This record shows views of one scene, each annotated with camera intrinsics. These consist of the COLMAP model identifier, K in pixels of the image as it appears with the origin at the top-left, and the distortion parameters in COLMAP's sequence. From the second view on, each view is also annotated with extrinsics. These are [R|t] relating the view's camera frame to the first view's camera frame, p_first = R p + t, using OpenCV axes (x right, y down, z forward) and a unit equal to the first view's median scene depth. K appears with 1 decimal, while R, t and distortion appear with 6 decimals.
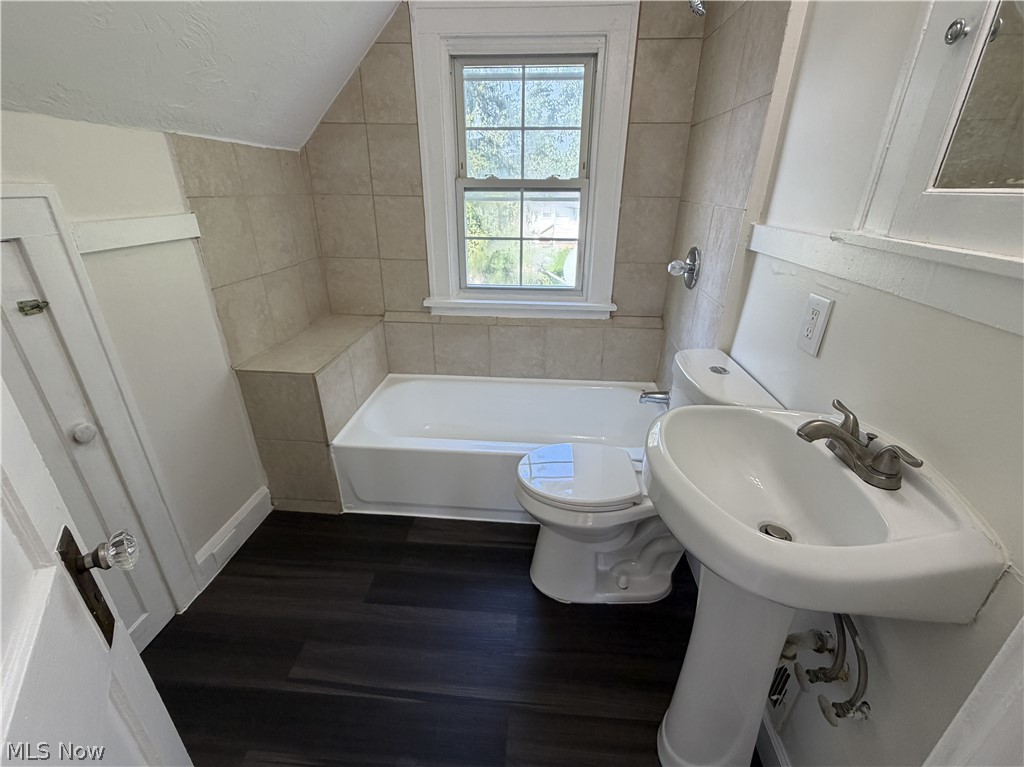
lens RADIAL K [[449.4, 0, 495.7], [0, 449.4, 396.1], [0, 0, 1]] dist [0.000340, 0.000254]
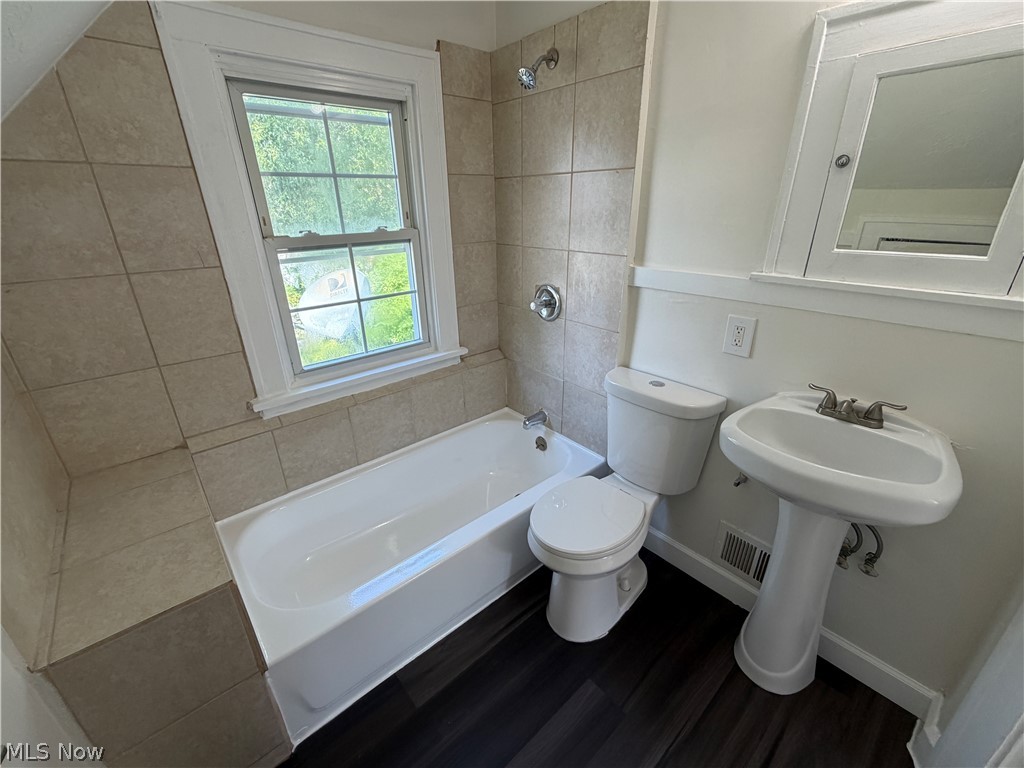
lens RADIAL K [[449.4, 0, 495.7], [0, 449.4, 396.6], [0, 0, 1]] dist [0.000340, 0.000254]
pose [[0.680623, -0.311811, 0.662968, -0.415352], [0.331025, 0.938158, 0.101399, -0.192350], [-0.653586, 0.150445, 0.741749, 0.241646]]
